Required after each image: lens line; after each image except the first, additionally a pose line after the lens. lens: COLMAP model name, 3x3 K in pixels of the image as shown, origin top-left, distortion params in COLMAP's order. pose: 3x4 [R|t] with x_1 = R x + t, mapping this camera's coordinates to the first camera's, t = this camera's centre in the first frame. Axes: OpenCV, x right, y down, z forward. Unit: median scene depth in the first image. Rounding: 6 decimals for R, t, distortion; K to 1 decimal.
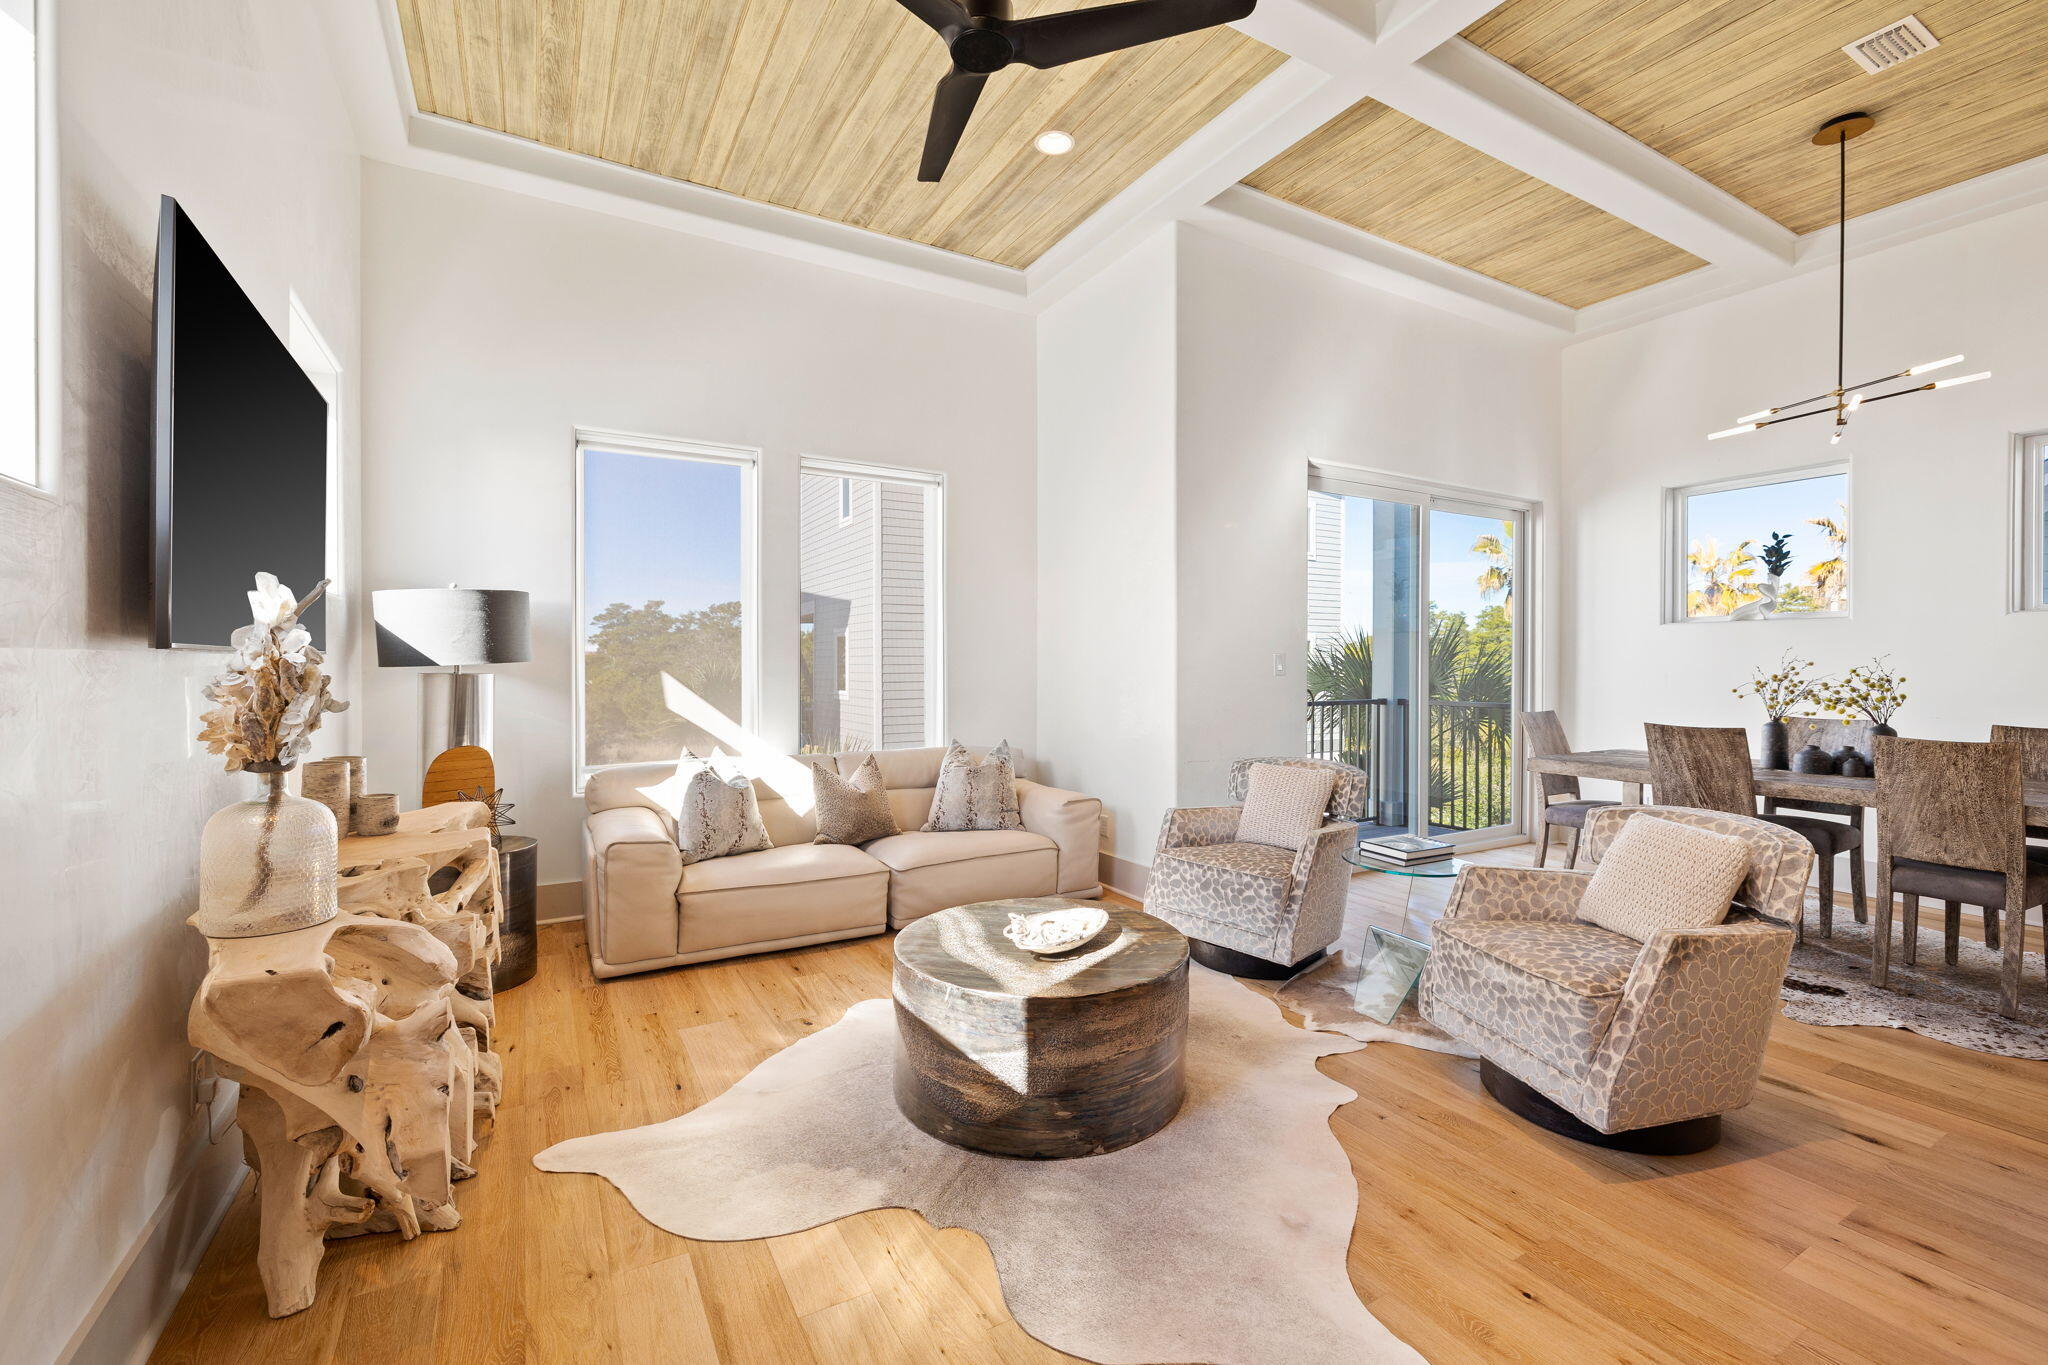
lens RADIAL K [[867.9, 0, 1025.9], [0, 867.9, 672.0], [0, 0, 1]] dist [0.000123, -0.000292]
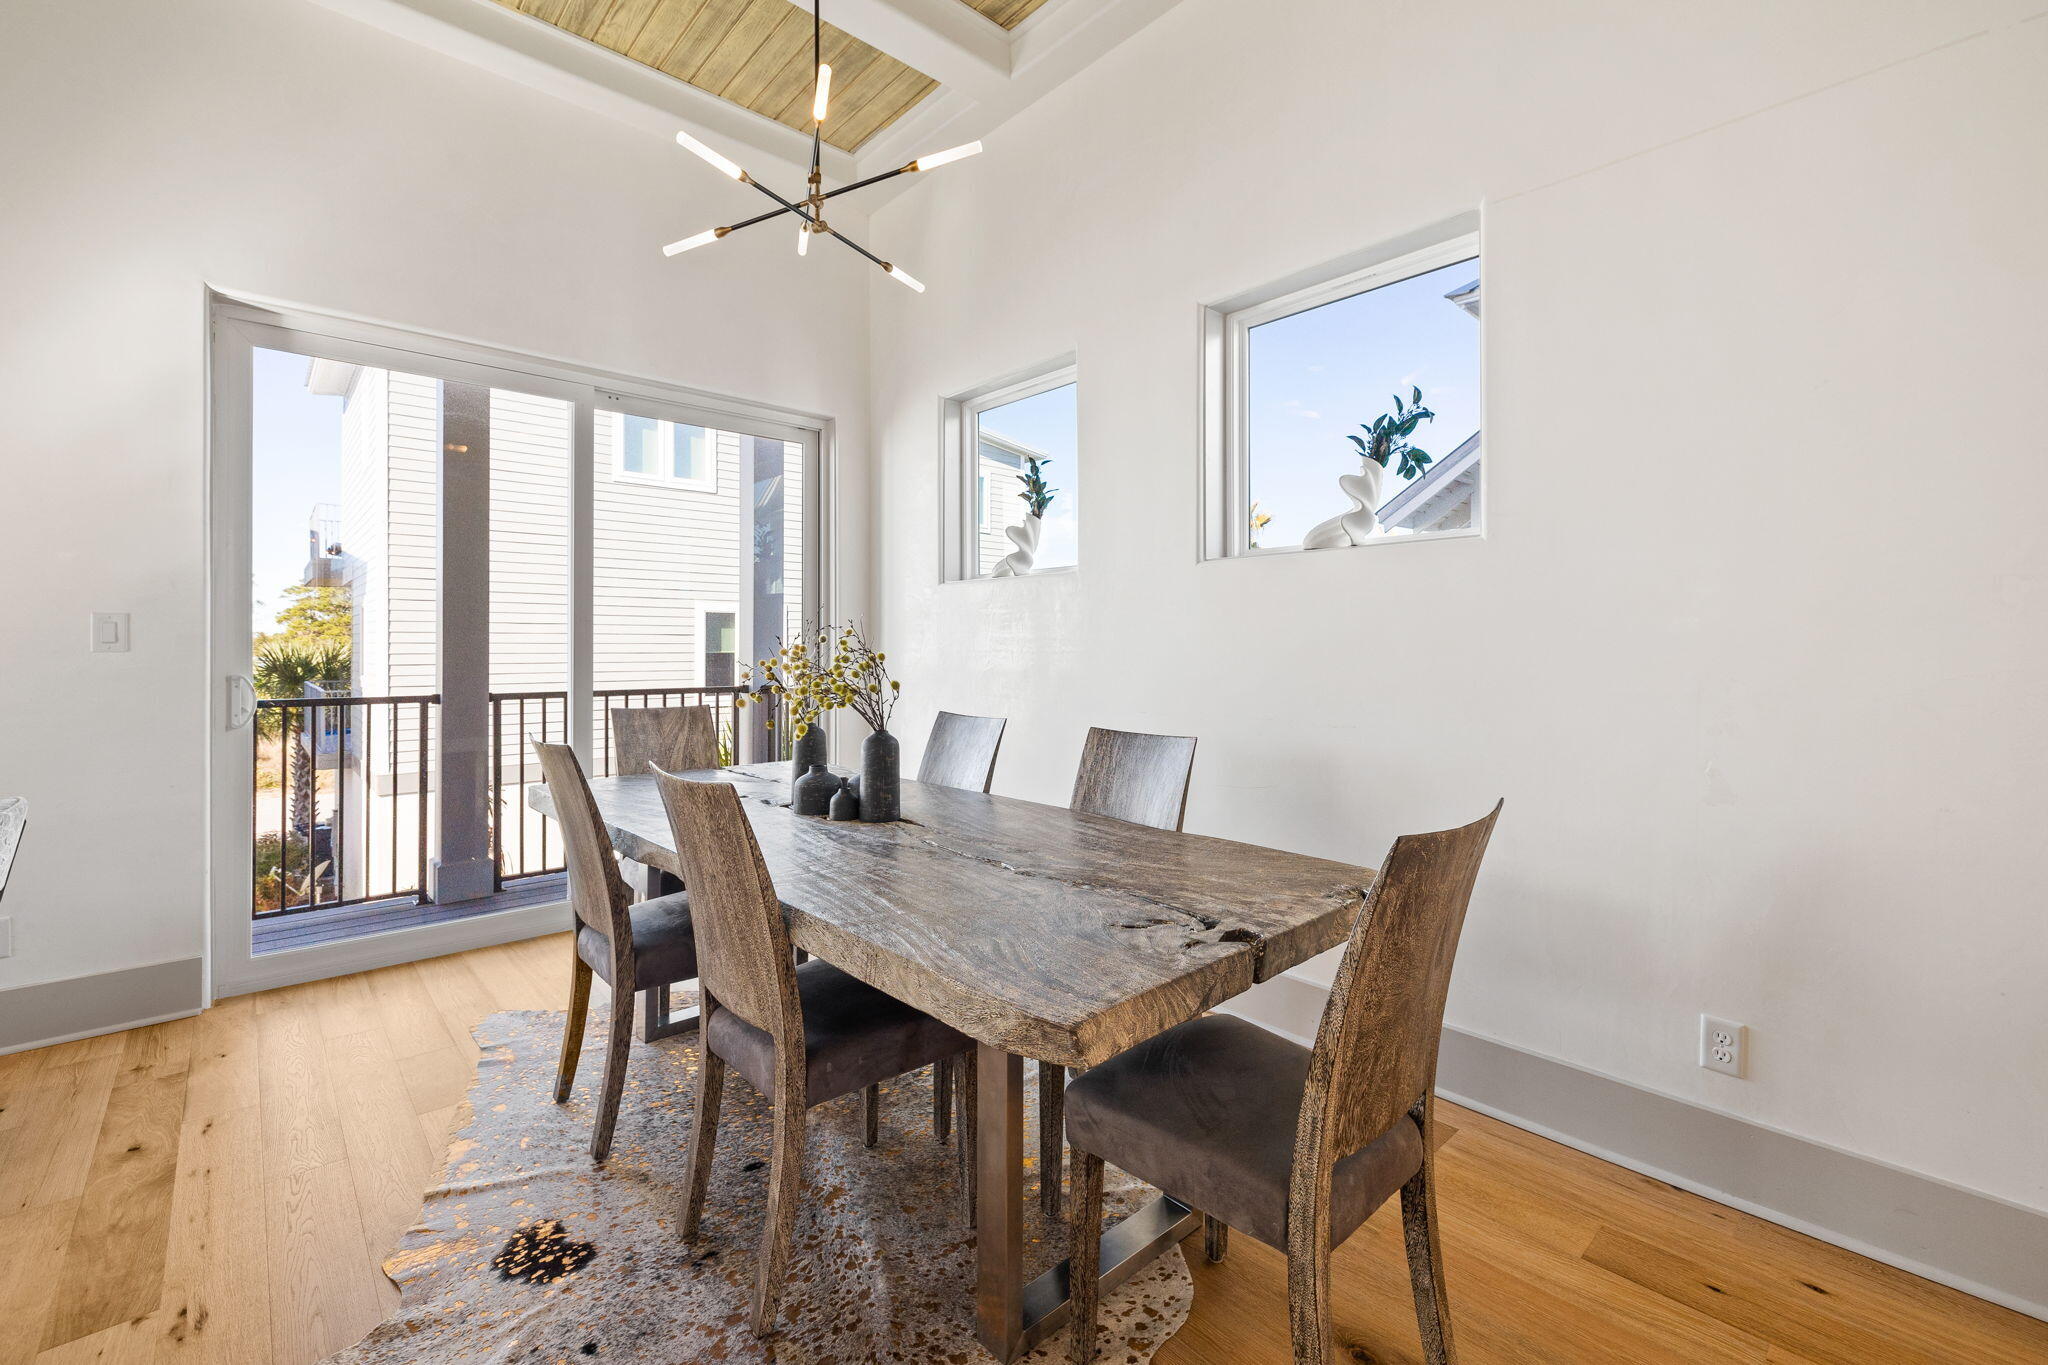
lens RADIAL K [[867.9, 0, 1043.1], [0, 867.9, 650.1], [0, 0, 1]] dist [0.000123, -0.000292]
pose [[0.977206, -0.001907, 0.212283, 0.709274], [0.002573, 0.999993, -0.002859, 0.005403], [-0.212276, 0.003340, 0.977204, 0.279552]]
